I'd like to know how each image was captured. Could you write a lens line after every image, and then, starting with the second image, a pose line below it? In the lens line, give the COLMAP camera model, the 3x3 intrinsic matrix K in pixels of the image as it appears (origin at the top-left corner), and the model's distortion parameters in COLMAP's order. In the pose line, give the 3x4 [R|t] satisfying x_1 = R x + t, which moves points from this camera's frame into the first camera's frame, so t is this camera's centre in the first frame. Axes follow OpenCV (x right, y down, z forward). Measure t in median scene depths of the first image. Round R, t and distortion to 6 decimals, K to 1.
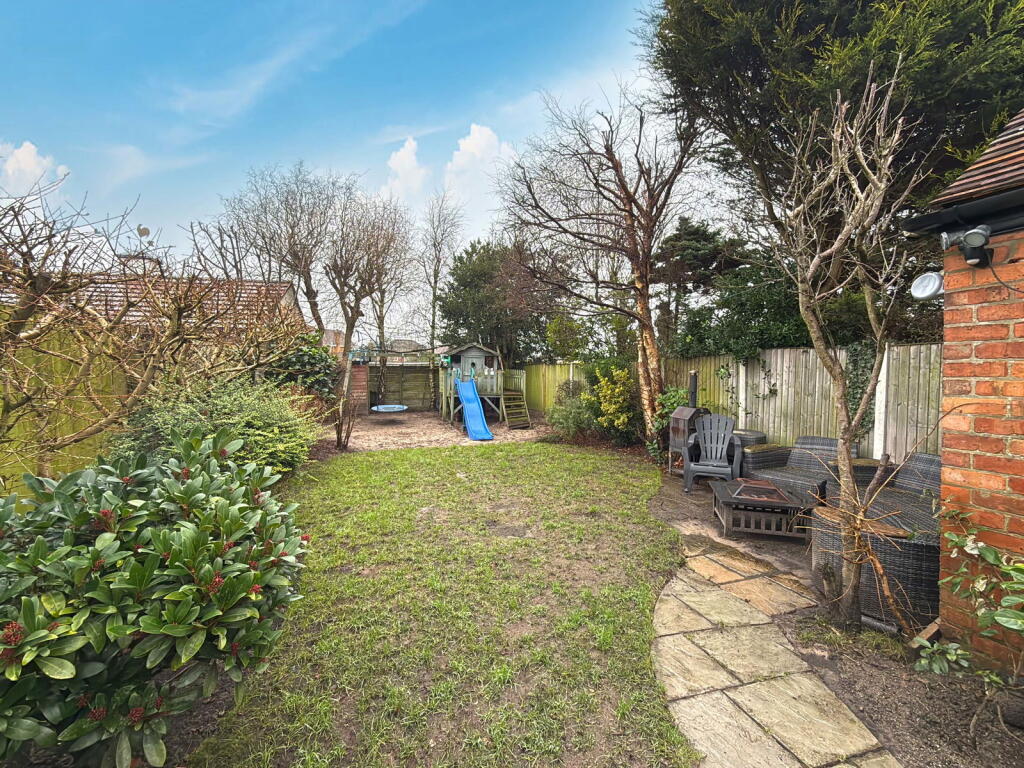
lens RADIAL K [[448.1, 0, 512.0], [0, 448.1, 384.0], [0, 0, 1]] dist [0.001200, -0.000199]
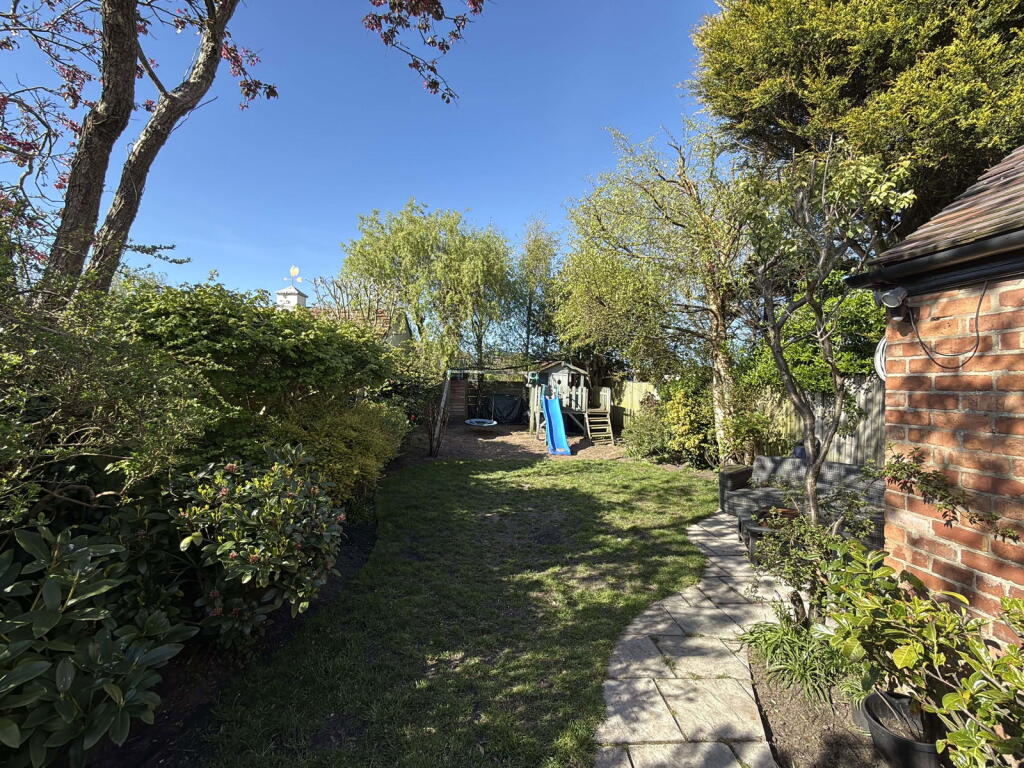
lens RADIAL K [[448.1, 0, 512.0], [0, 448.1, 384.0], [0, 0, 1]] dist [0.001200, -0.000199]
pose [[0.969752, 0.014515, -0.243662, 0.062495], [-0.020856, 0.999507, -0.023463, -0.011391], [0.243201, 0.027835, 0.969576, -0.046823]]
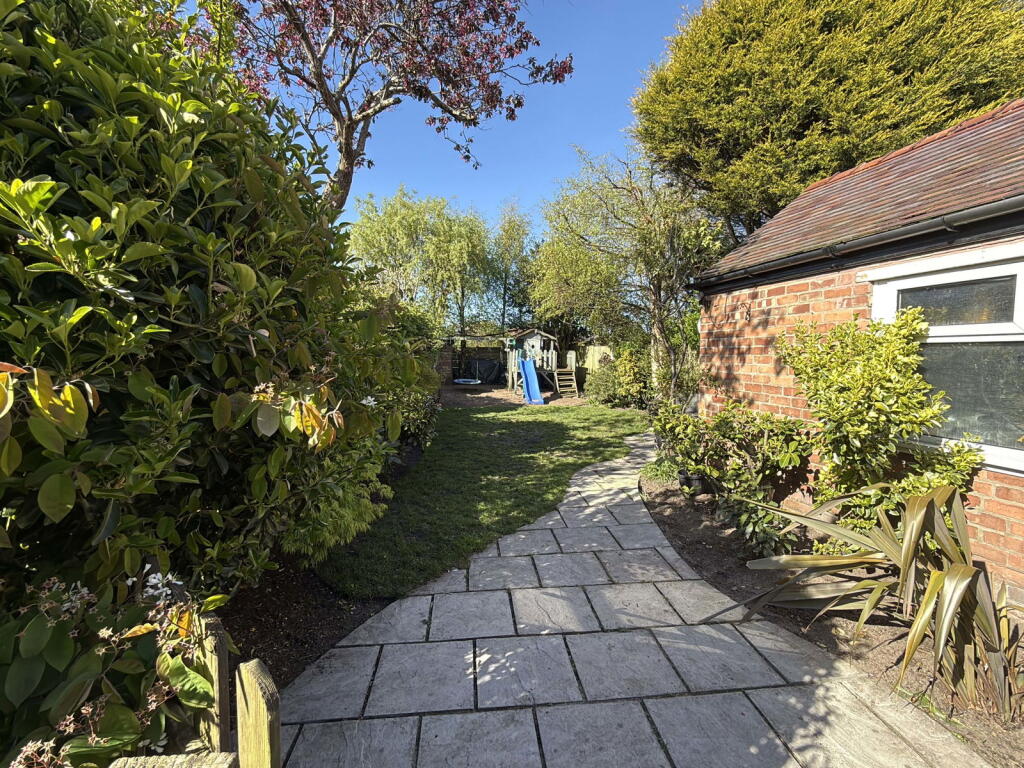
lens RADIAL K [[448.1, 0, 512.0], [0, 448.1, 384.0], [0, 0, 1]] dist [0.001200, -0.000199]
pose [[0.985096, 0.016901, -0.171173, 0.071689], [-0.009570, 0.999005, 0.043563, 0.007678], [0.171739, -0.041275, 0.984278, -0.246829]]
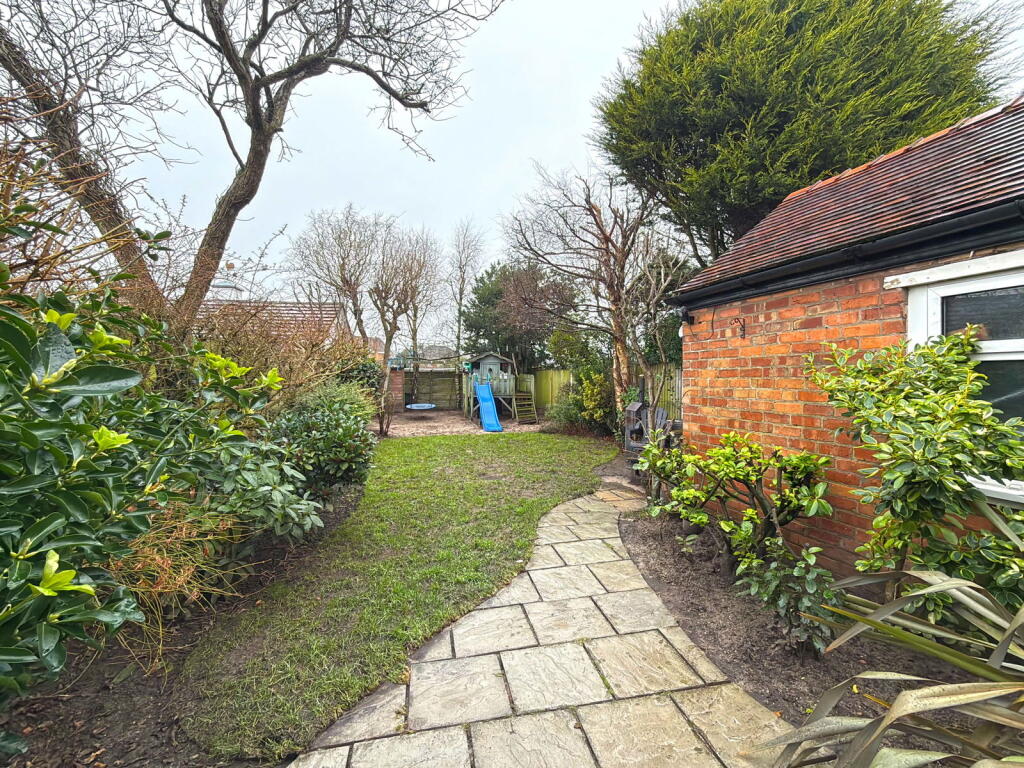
lens RADIAL K [[448.1, 0, 512.0], [0, 448.1, 384.0], [0, 0, 1]] dist [0.001200, -0.000199]
pose [[0.997263, -0.000521, -0.073933, 0.060327], [-0.000270, 0.999943, -0.010692, 0.006153], [0.073934, 0.010682, 0.997206, -0.184213]]
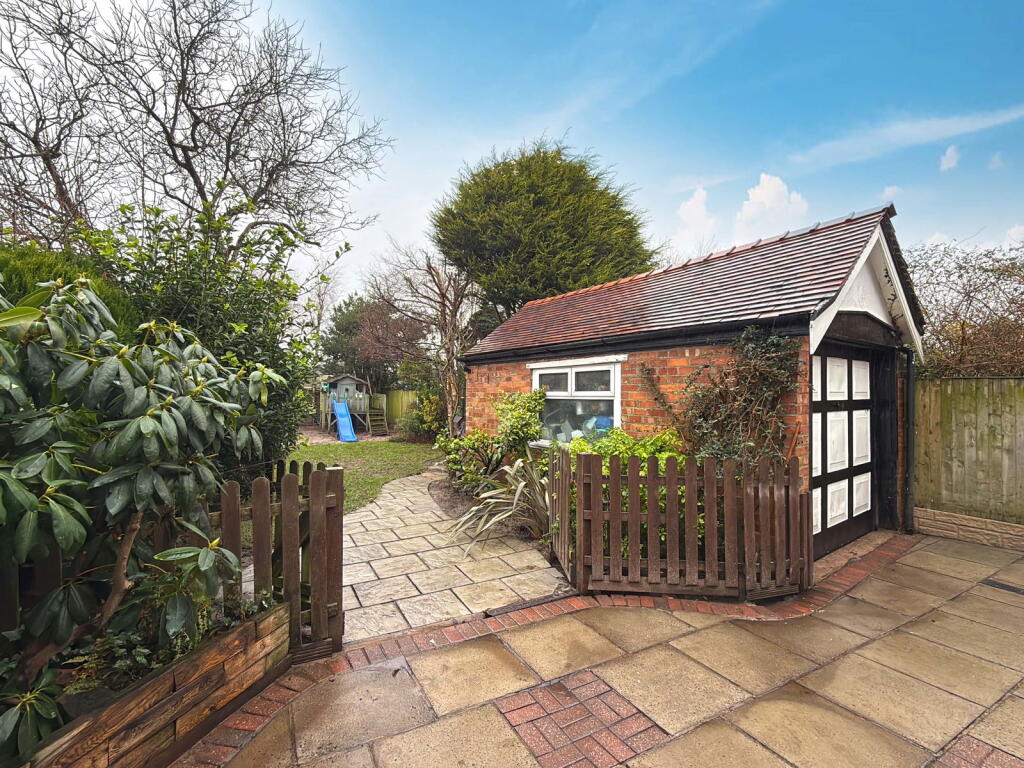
lens RADIAL K [[448.1, 0, 512.0], [0, 448.1, 384.0], [0, 0, 1]] dist [0.001200, -0.000199]
pose [[0.971022, 0.014662, 0.238540, 0.078697], [-0.003260, 0.998836, -0.048124, 0.002754], [-0.238968, 0.045951, 0.969940, -0.461173]]
